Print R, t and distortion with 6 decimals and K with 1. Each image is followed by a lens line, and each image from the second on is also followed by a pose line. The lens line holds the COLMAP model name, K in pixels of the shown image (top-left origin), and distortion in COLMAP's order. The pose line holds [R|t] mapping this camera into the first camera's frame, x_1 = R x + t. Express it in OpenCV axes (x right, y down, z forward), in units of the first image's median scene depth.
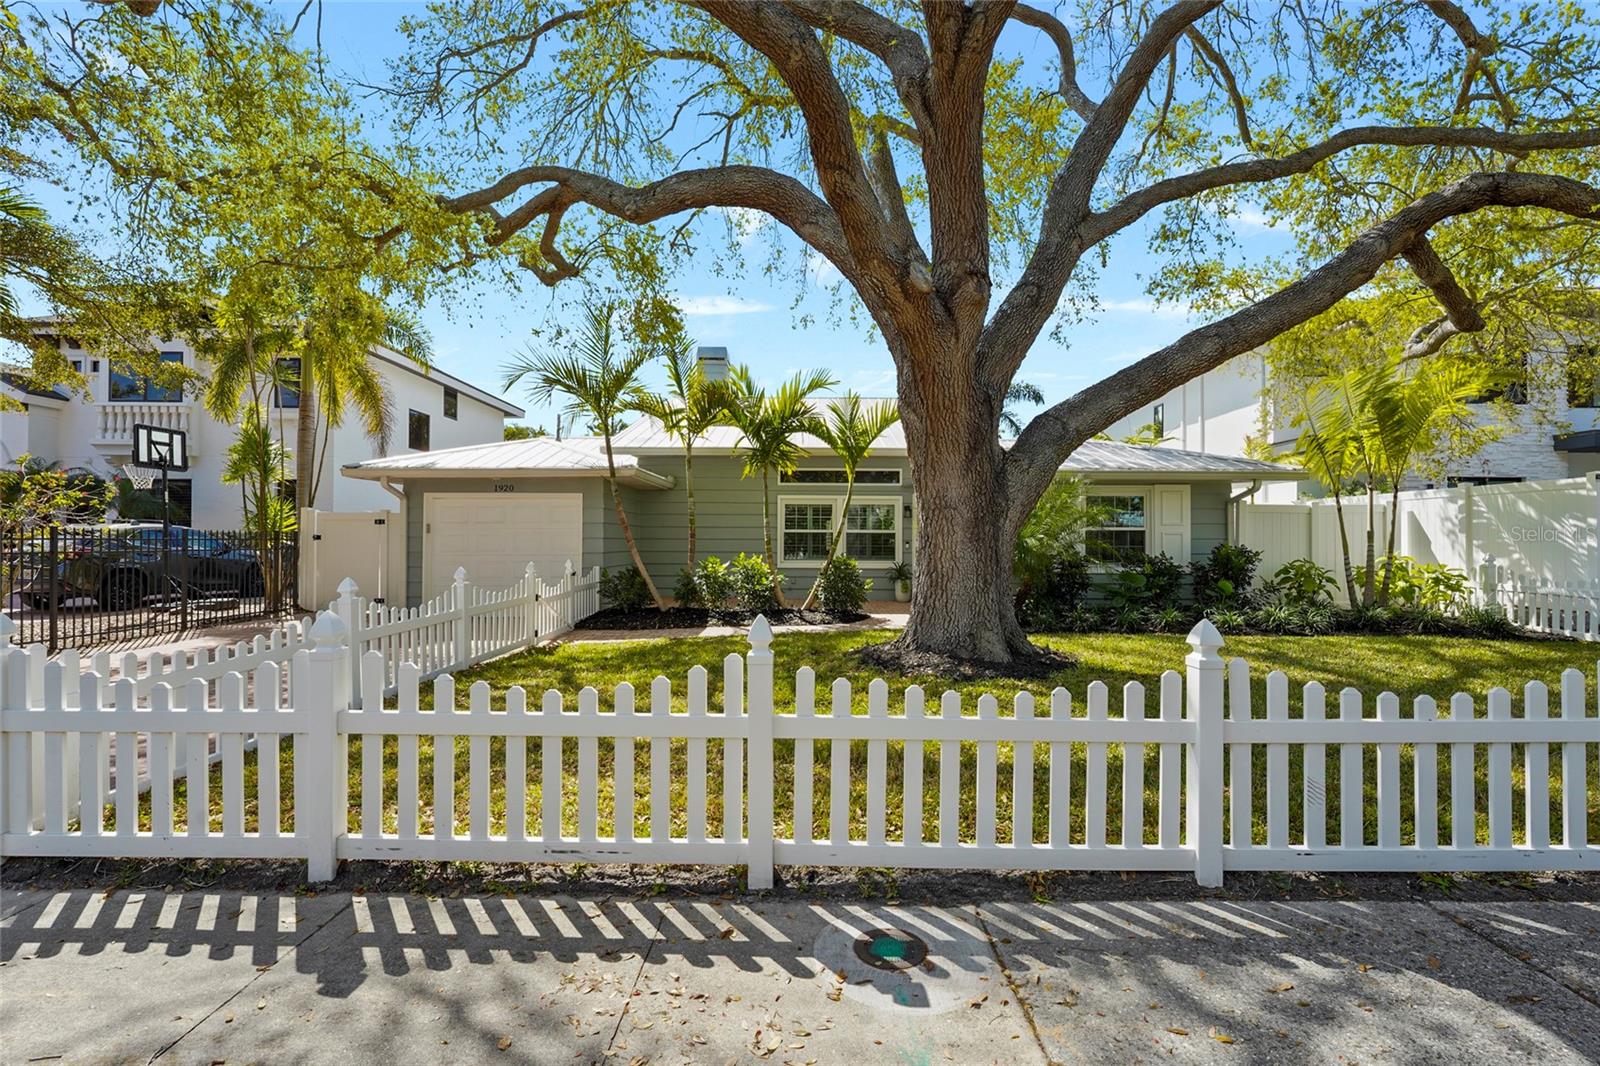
lens RADIAL K [[715.2, 0, 801.8], [0, 715.2, 534.1], [0, 0, 1]] dist [-0.002334, -0.000055]
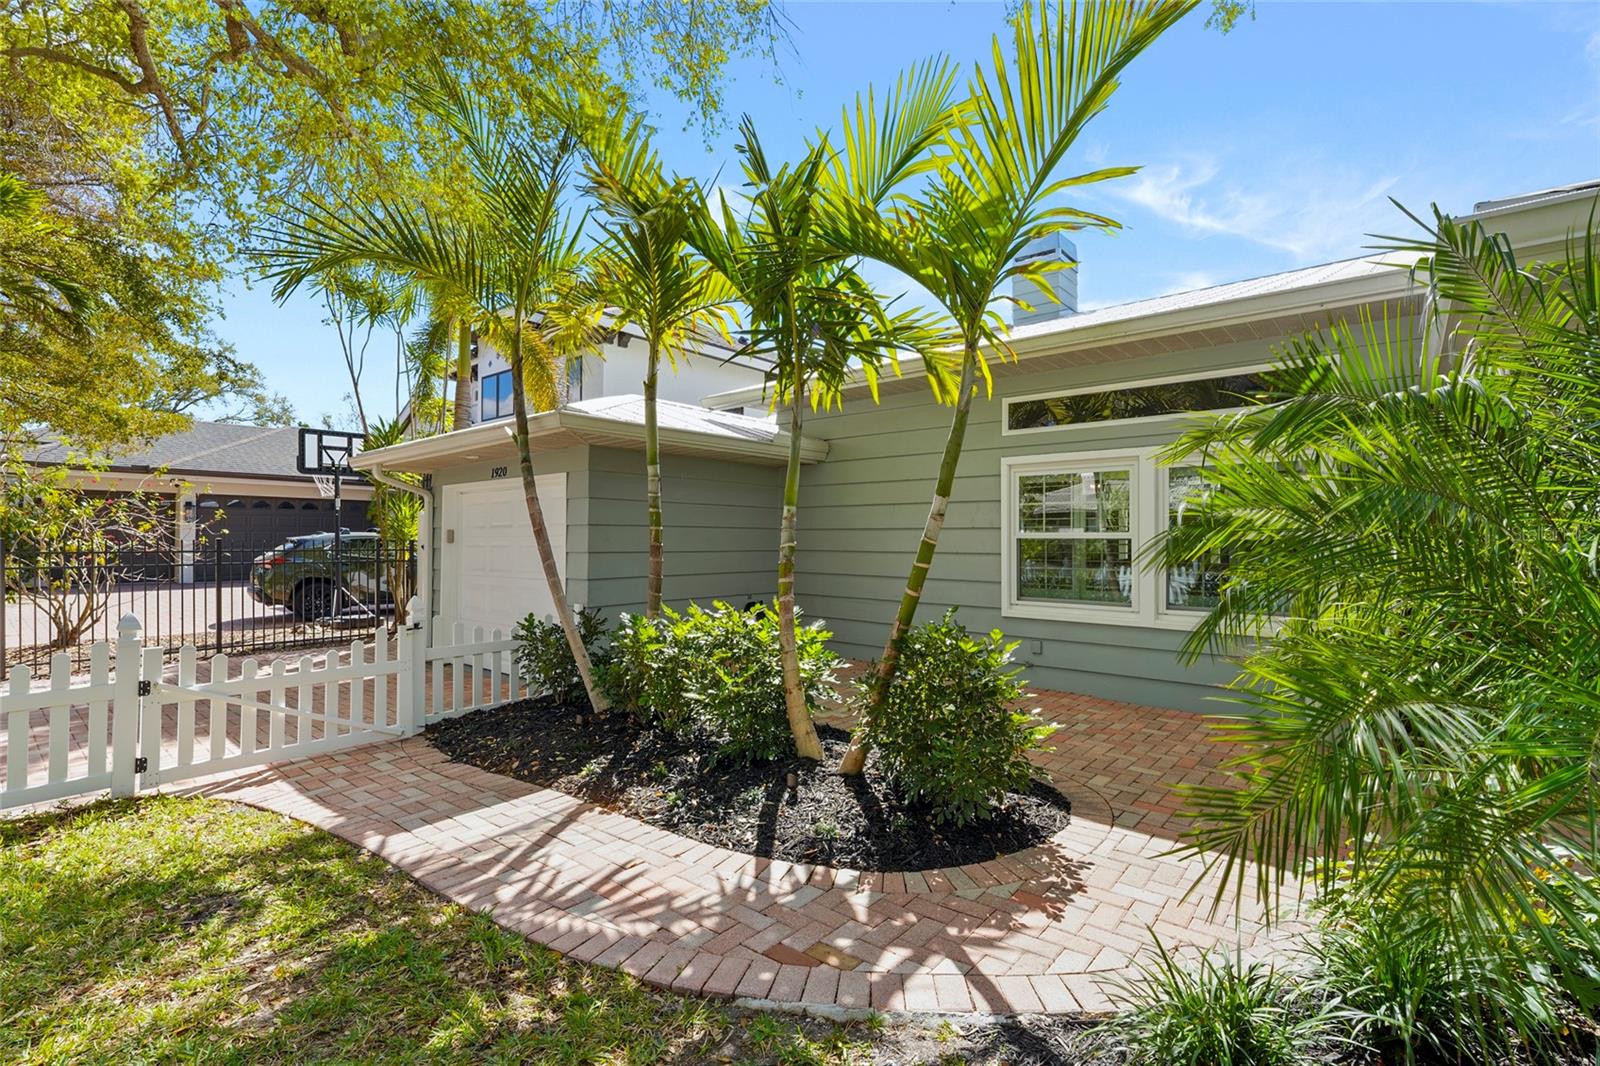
lens RADIAL K [[715.2, 0, 801.8], [0, 715.2, 534.1], [0, 0, 1]] dist [-0.002334, -0.000055]
pose [[0.764247, -0.007340, -0.644882, 0.203248], [0.005320, 0.999973, -0.005076, -0.004336], [0.644902, 0.000449, 0.764265, 0.706857]]
